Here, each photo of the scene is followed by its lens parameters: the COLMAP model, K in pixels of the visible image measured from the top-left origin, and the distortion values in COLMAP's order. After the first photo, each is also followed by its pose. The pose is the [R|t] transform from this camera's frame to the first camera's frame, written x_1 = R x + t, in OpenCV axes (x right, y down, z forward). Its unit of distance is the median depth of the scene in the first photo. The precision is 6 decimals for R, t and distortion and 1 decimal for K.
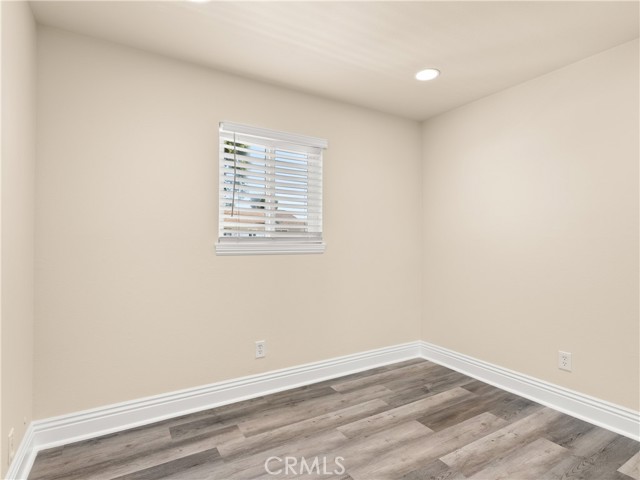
lens RADIAL K [[345.7, 0, 320.2], [0, 345.7, 240.9], [0, 0, 1]] dist [0.001245, -0.000157]
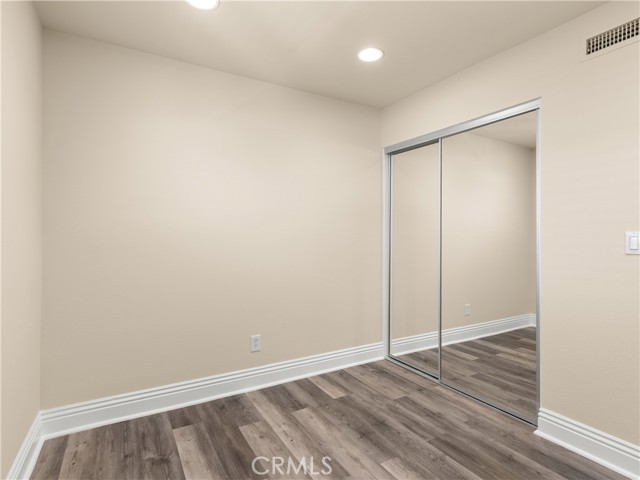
lens RADIAL K [[345.7, 0, 335.7], [0, 345.7, 234.2], [0, 0, 1]] dist [0.001245, -0.000157]
pose [[0.015020, -0.015125, 0.999773, -0.403843], [0.006441, 0.999866, 0.015030, -0.022746], [-0.999866, 0.006214, 0.015115, 0.719613]]
